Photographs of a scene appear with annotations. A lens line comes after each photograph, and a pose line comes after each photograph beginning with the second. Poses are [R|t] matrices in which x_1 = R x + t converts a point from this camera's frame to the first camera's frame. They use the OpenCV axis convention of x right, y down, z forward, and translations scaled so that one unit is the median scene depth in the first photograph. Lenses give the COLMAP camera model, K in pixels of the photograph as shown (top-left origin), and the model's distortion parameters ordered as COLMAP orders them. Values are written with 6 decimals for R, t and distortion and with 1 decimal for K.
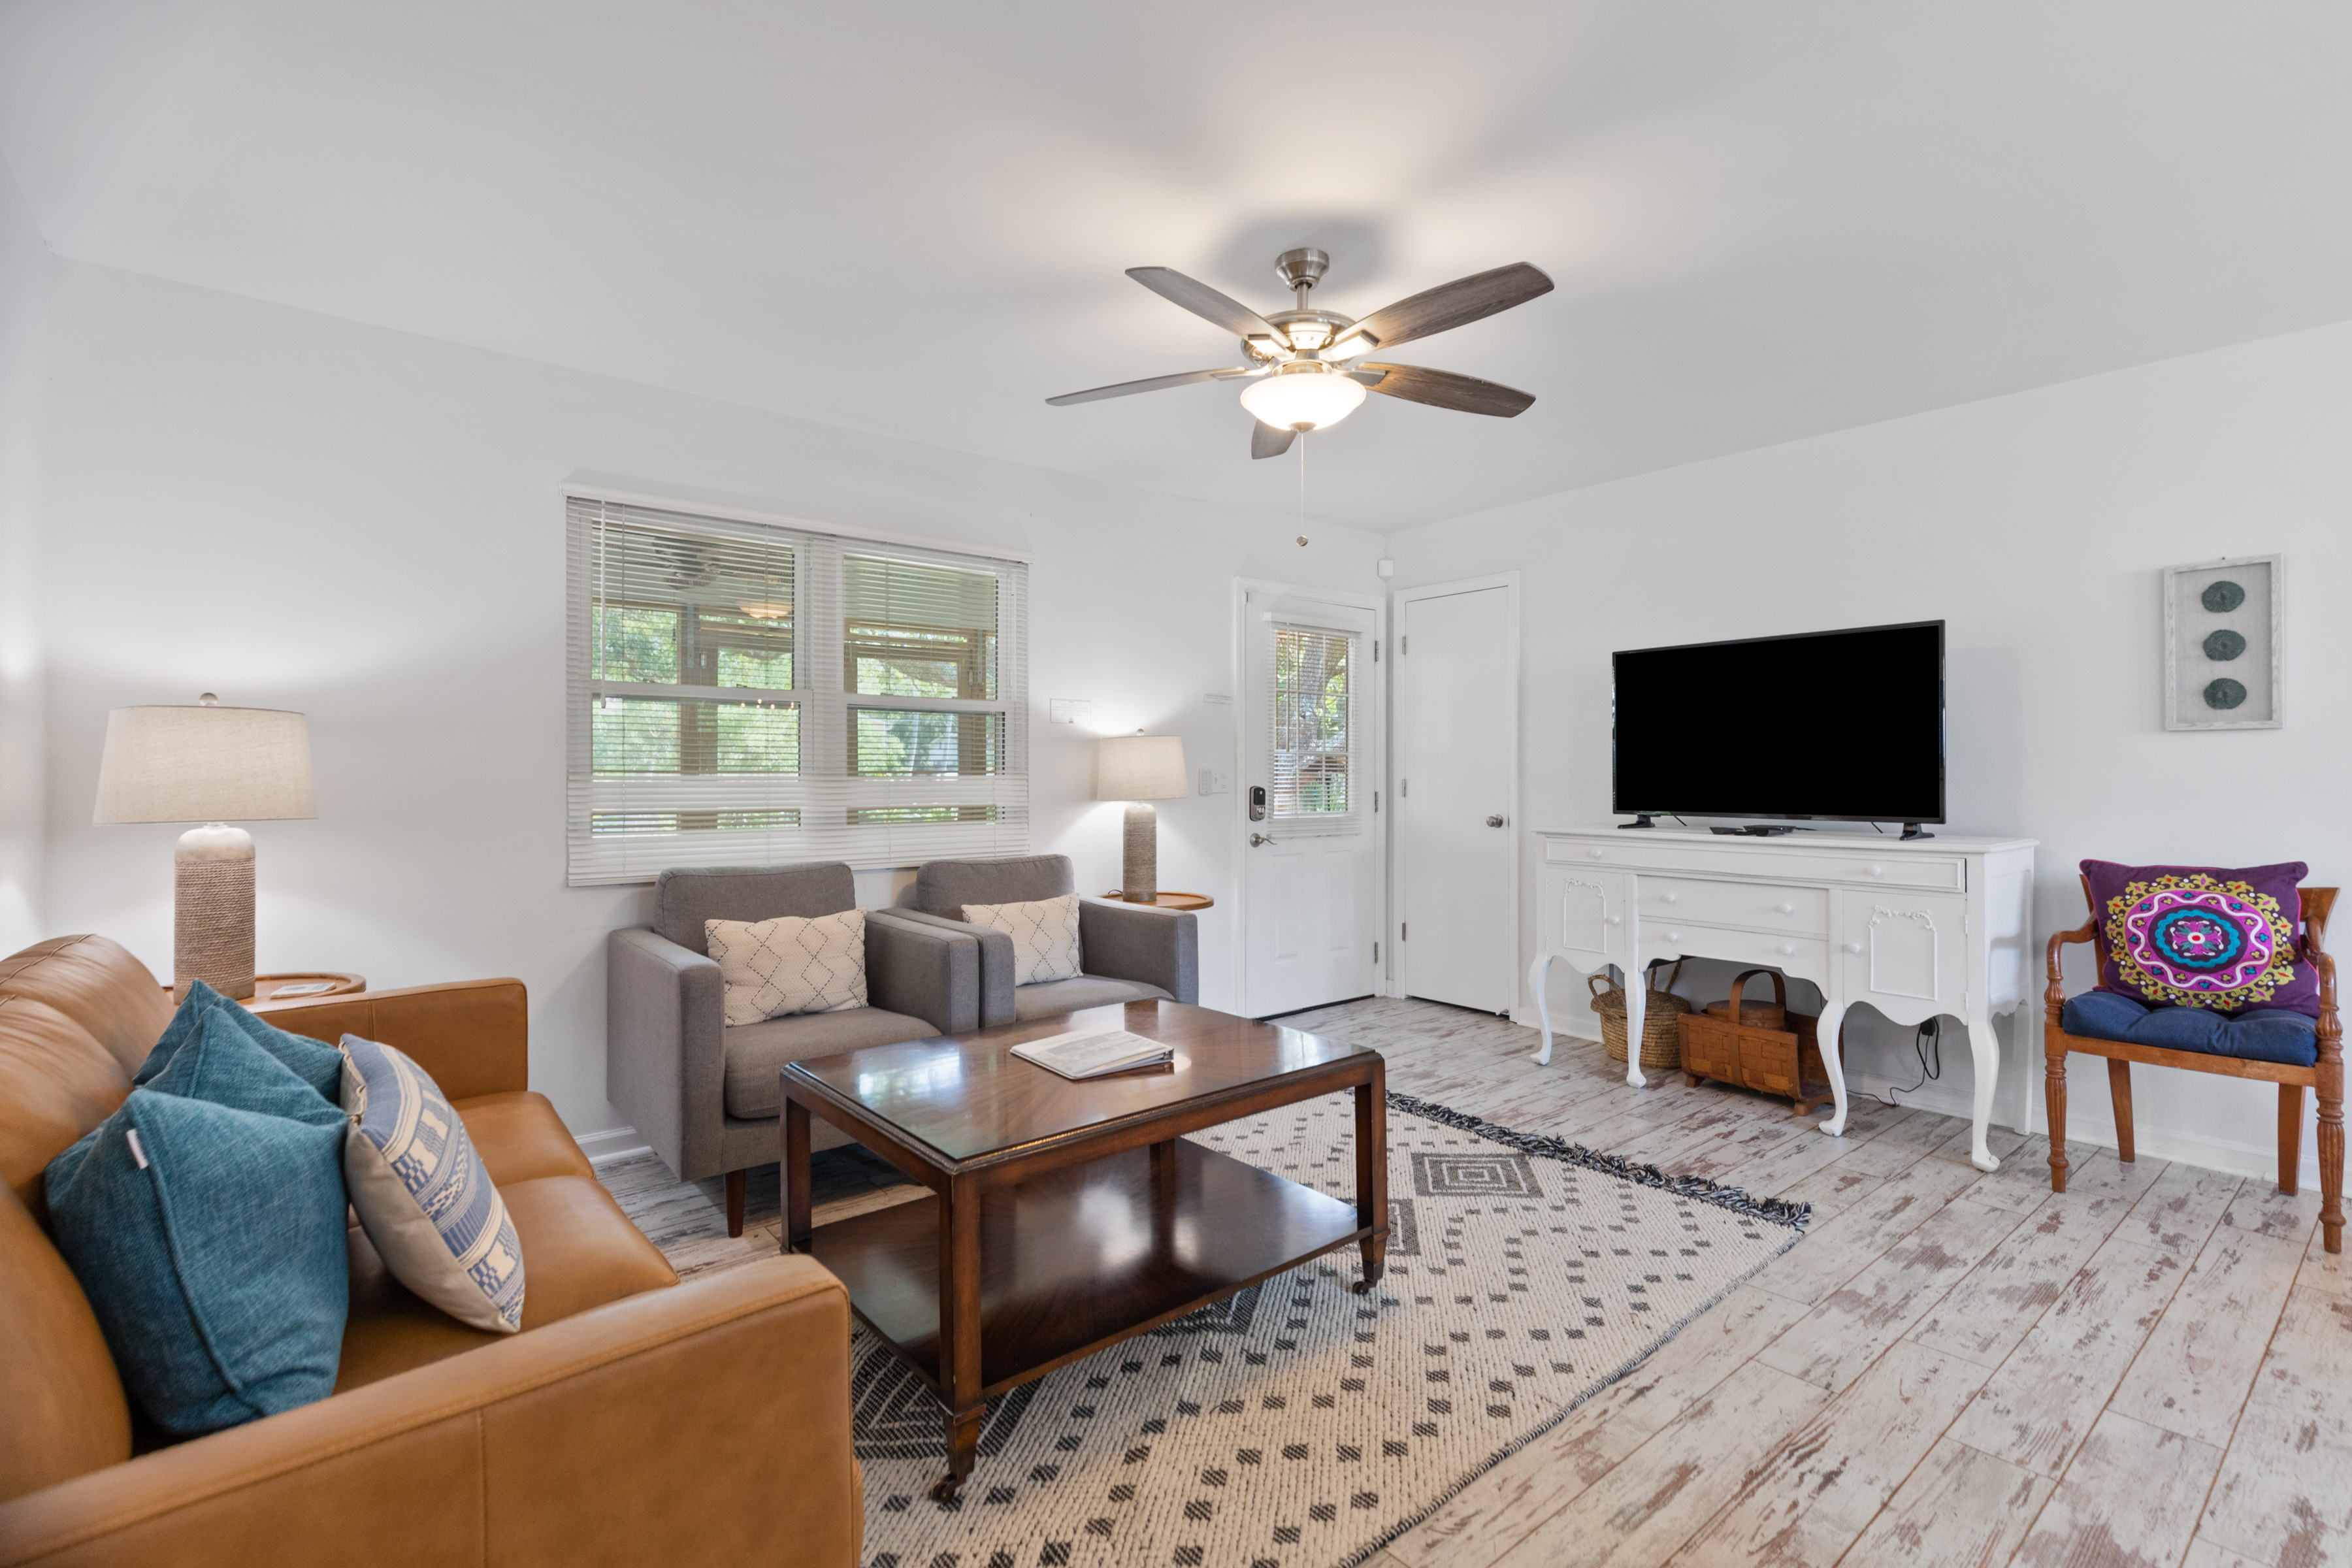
lens RADIAL K [[1057.1, 0, 1182.3], [0, 1057.1, 774.9], [0, 0, 1]] dist [0.007418, -0.000635]
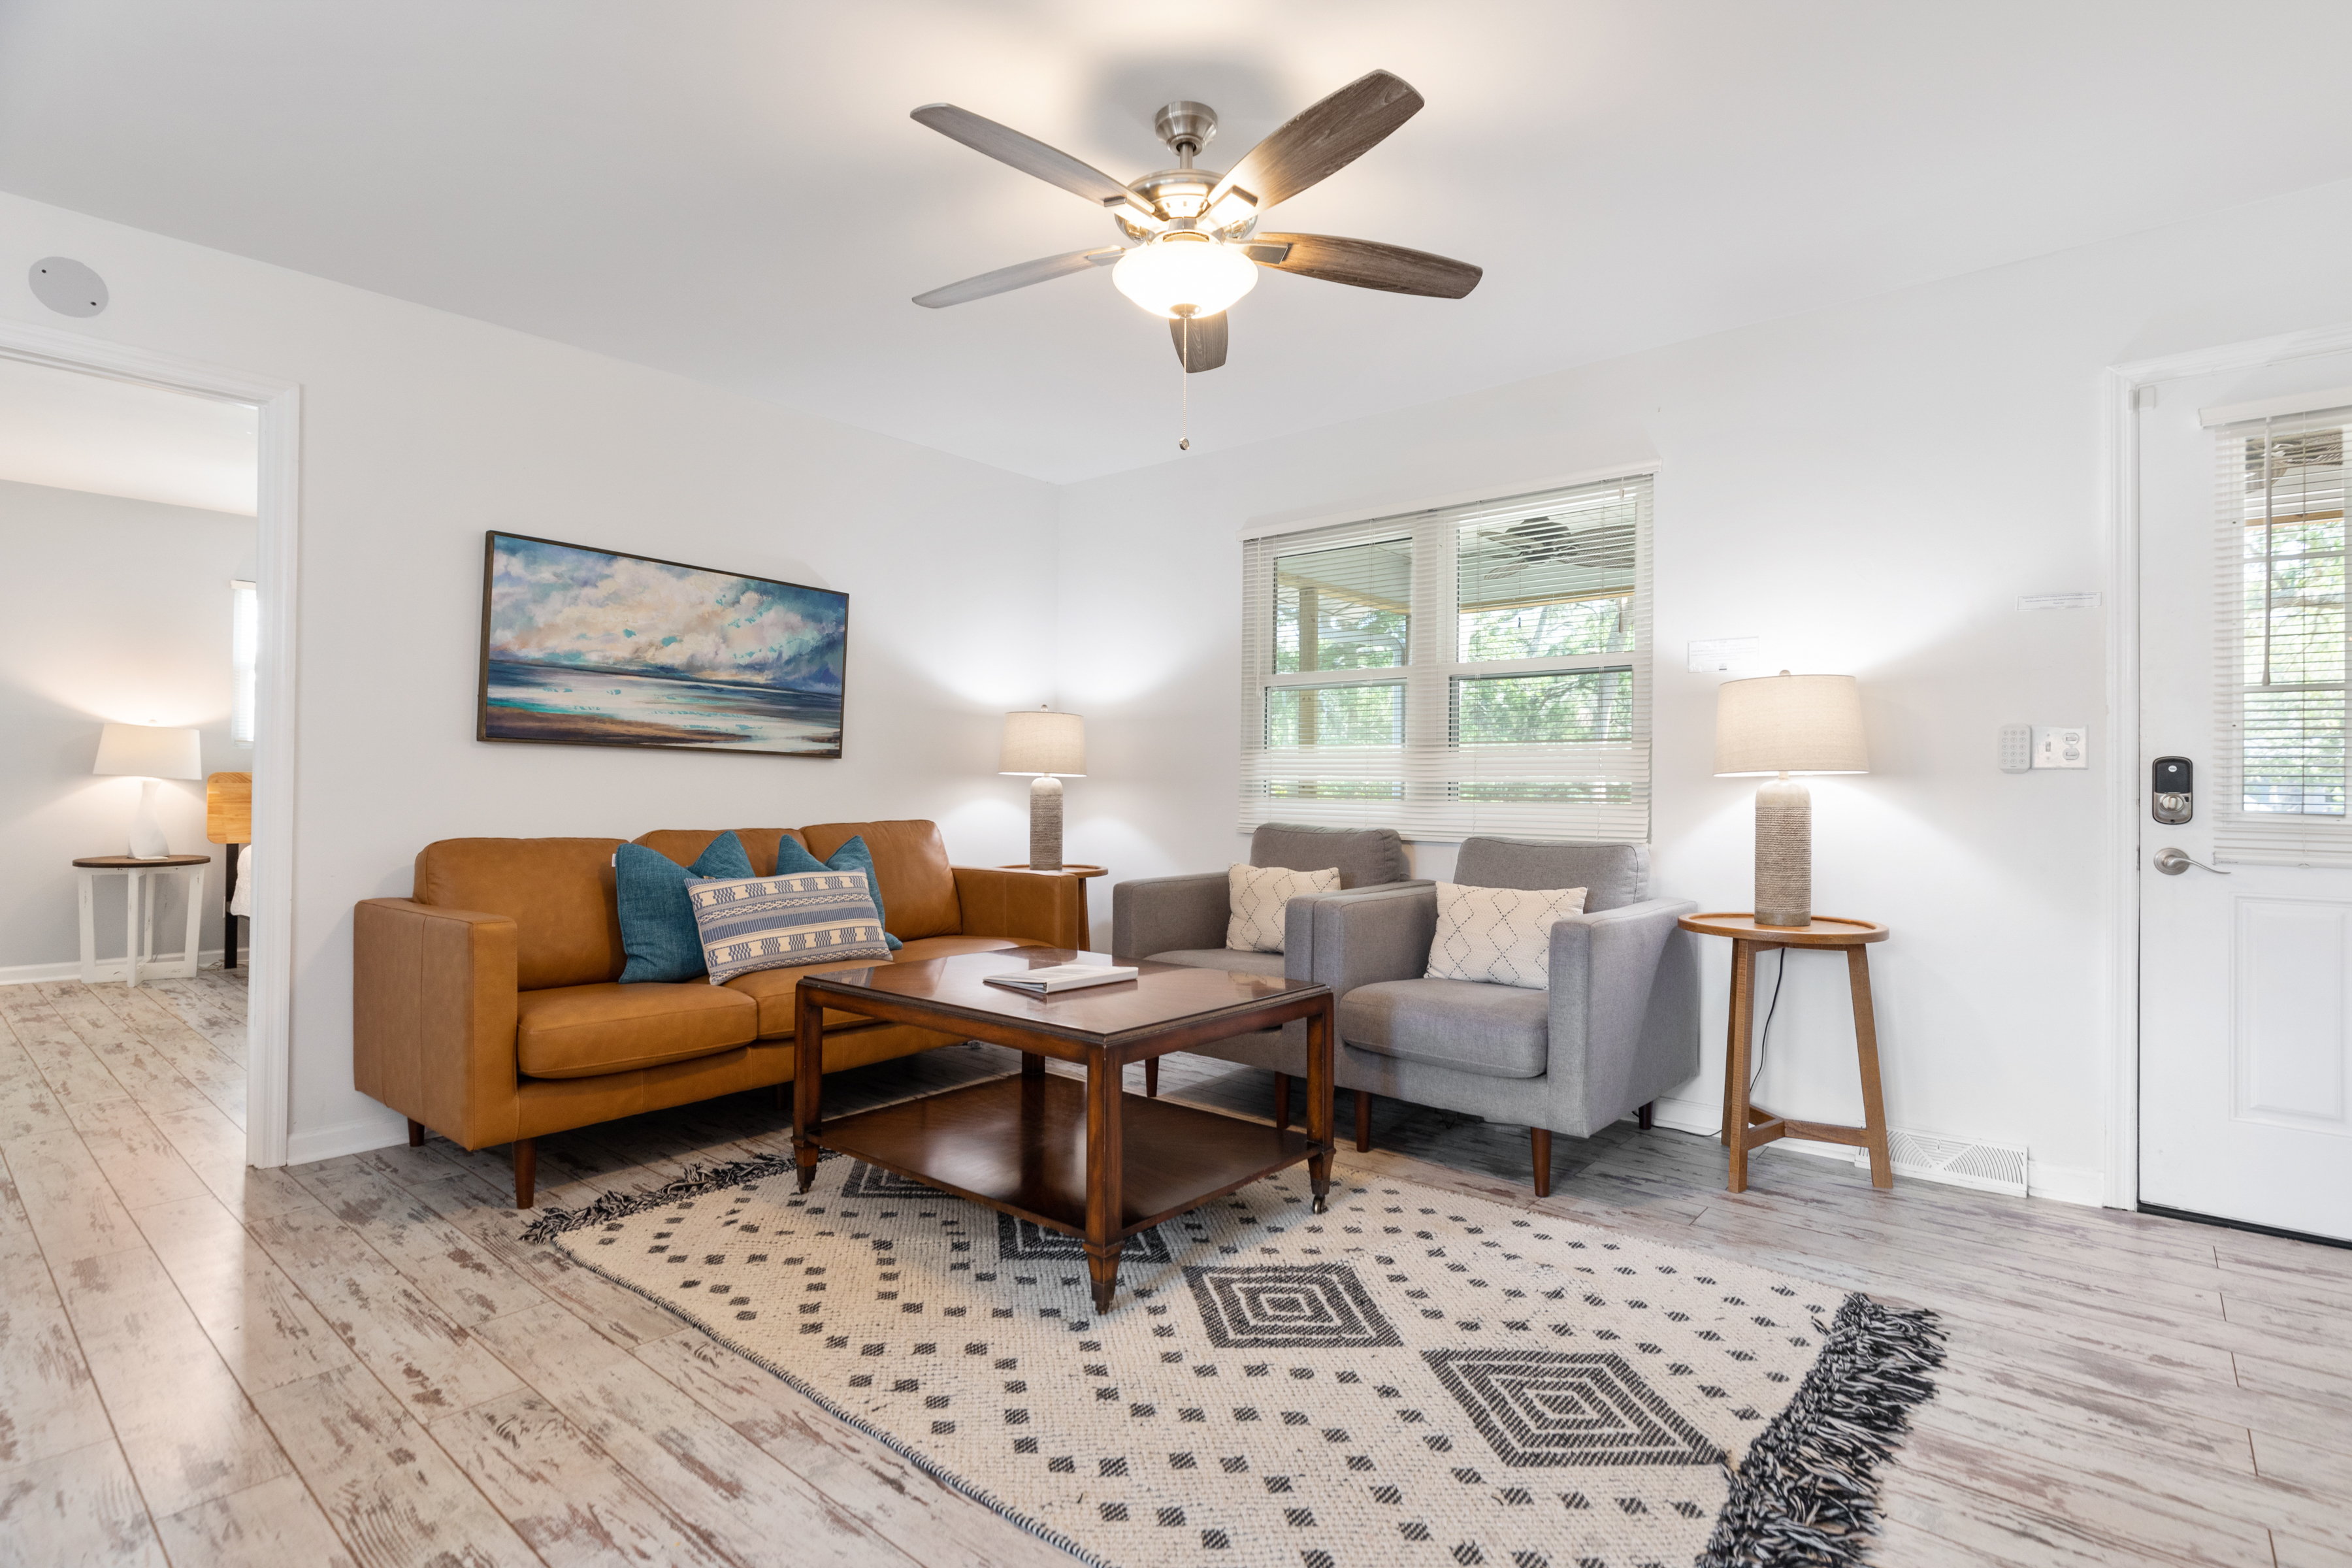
lens RADIAL K [[1132.0, 0, 1180.0], [0, 1132.0, 771.6], [0, 0, 1]] dist [-0.002662, -0.000162]
pose [[0.190367, -0.007557, -0.981684, 1.014711], [-0.008884, 0.999916, -0.009420, 0.053703], [0.981673, 0.010514, 0.190284, 0.822812]]
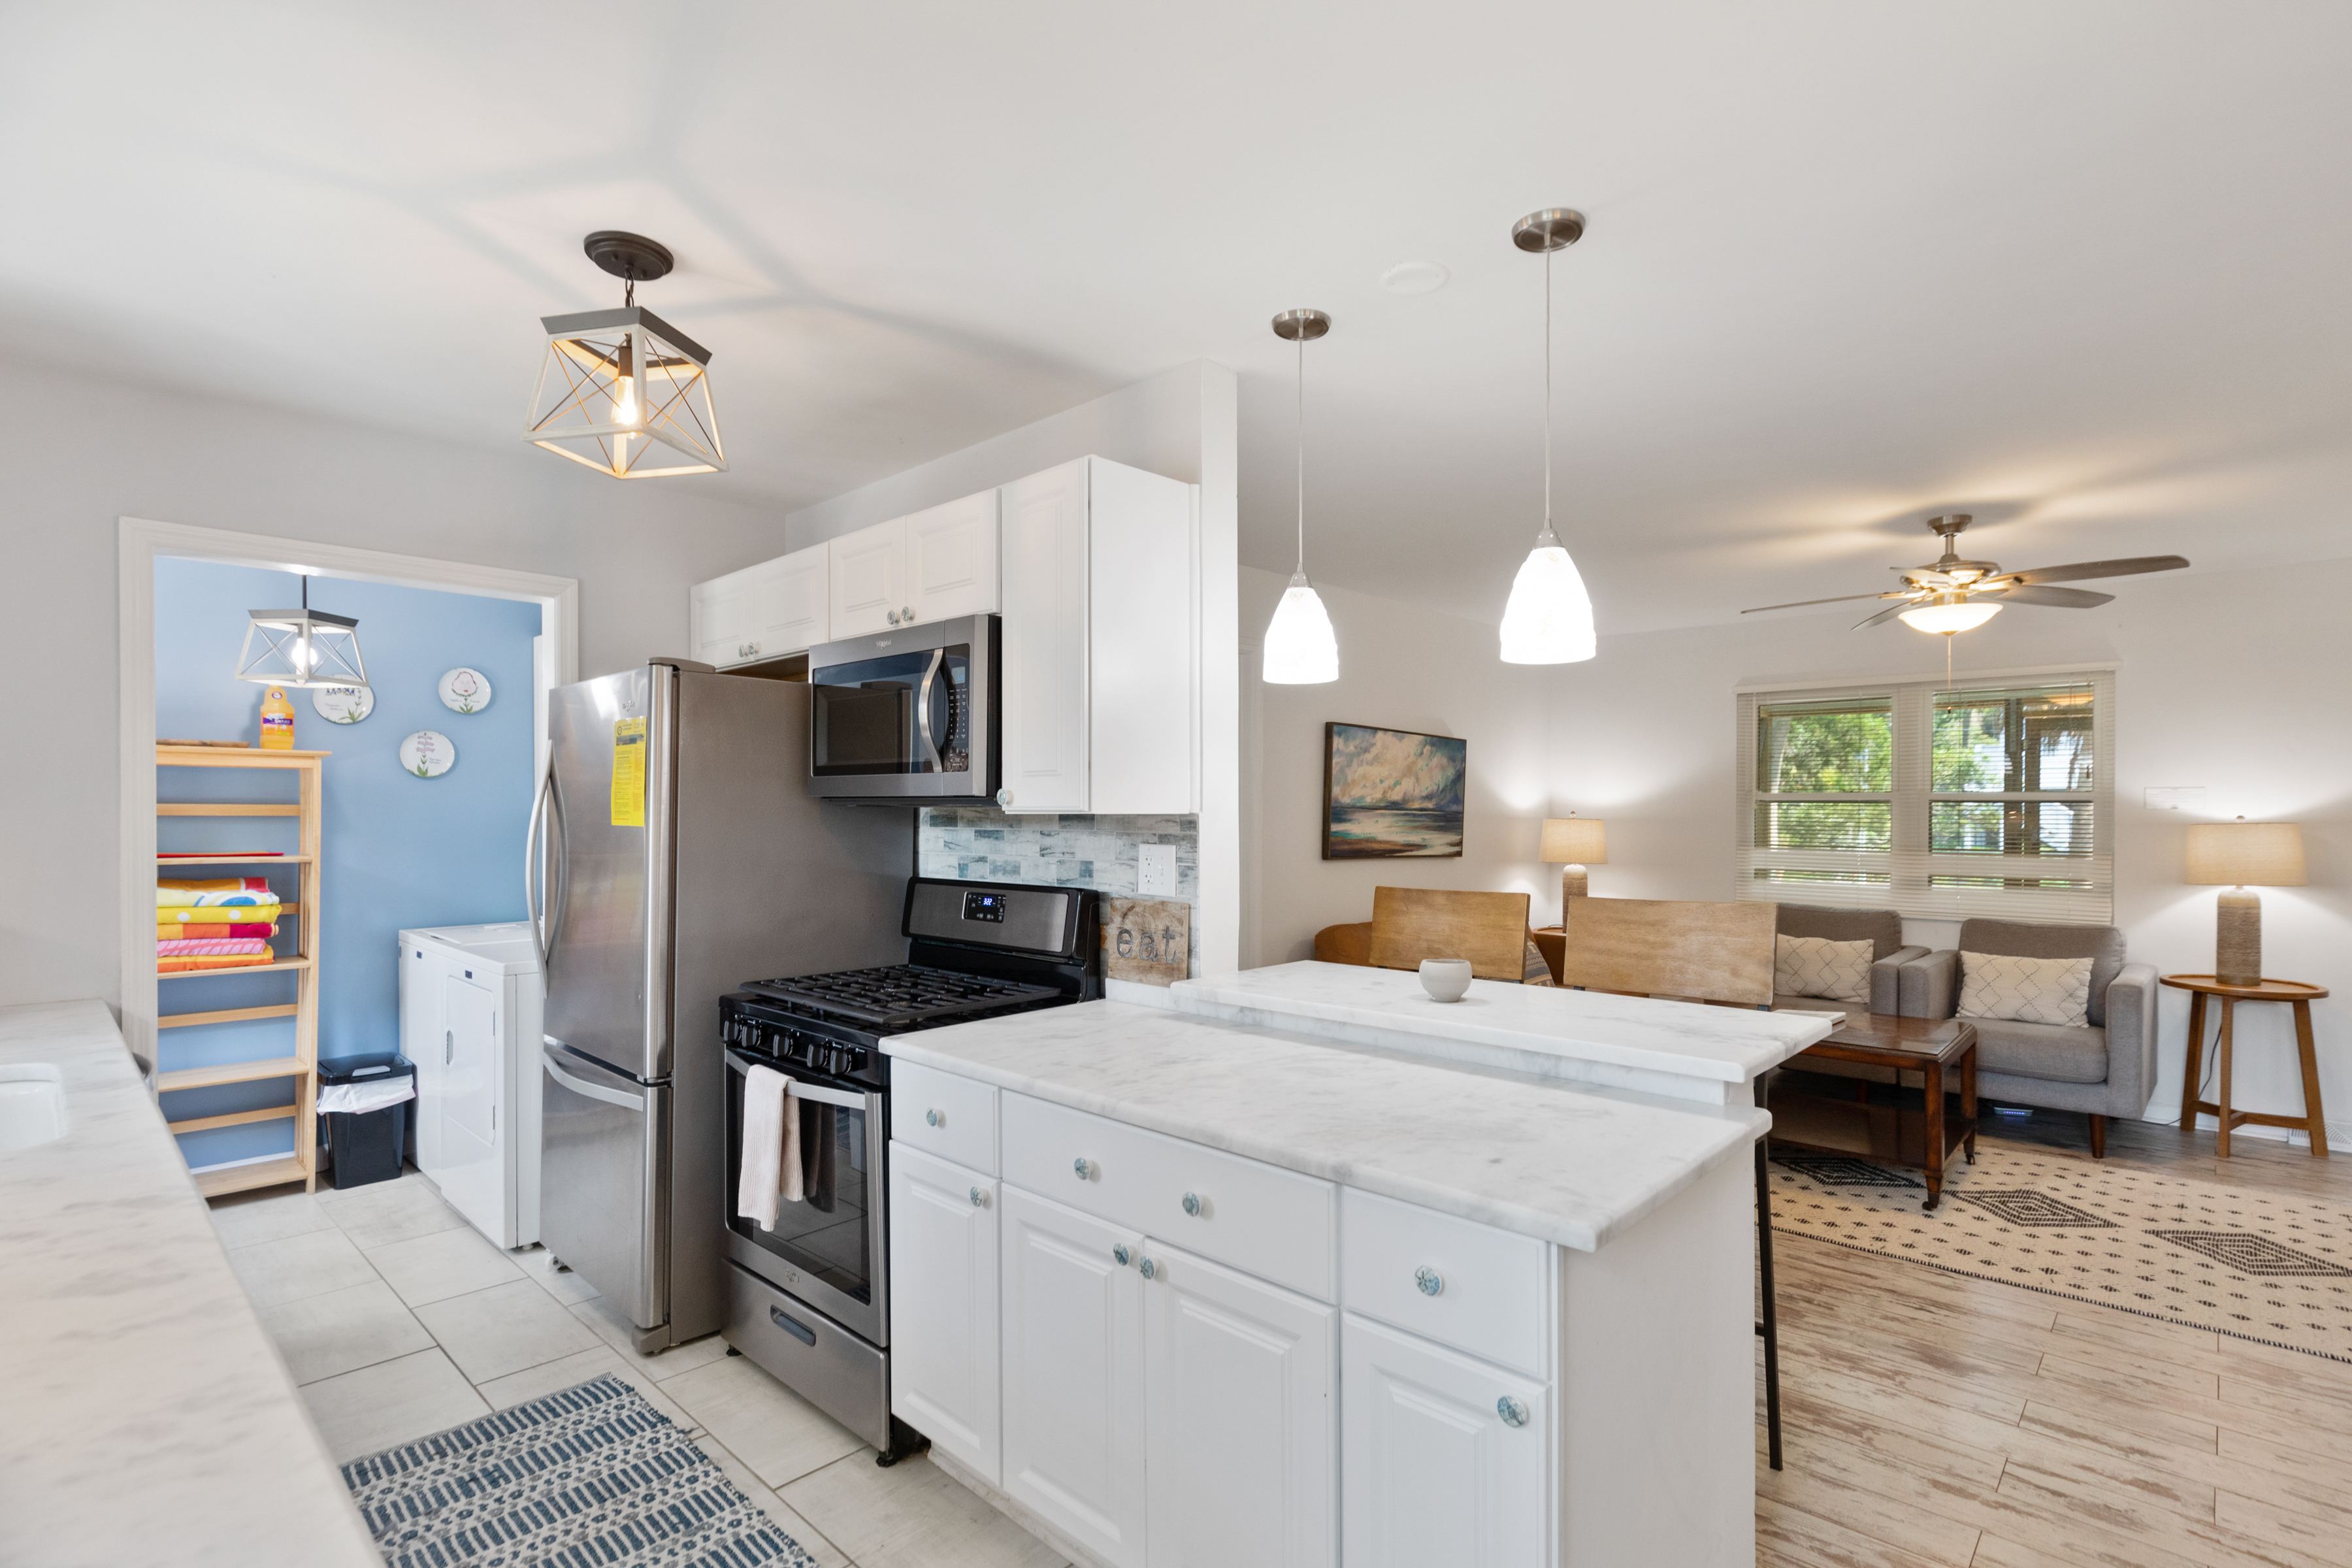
lens RADIAL K [[1110.0, 0, 1184.6], [0, 1110.0, 807.2], [0, 0, 1]] dist [-0.000968, 0.000259]
pose [[0.138950, 0.001739, -0.990298, 1.495171], [-0.003391, 0.999993, 0.001280, -0.084361], [0.990294, 0.003180, 0.138955, -0.266577]]
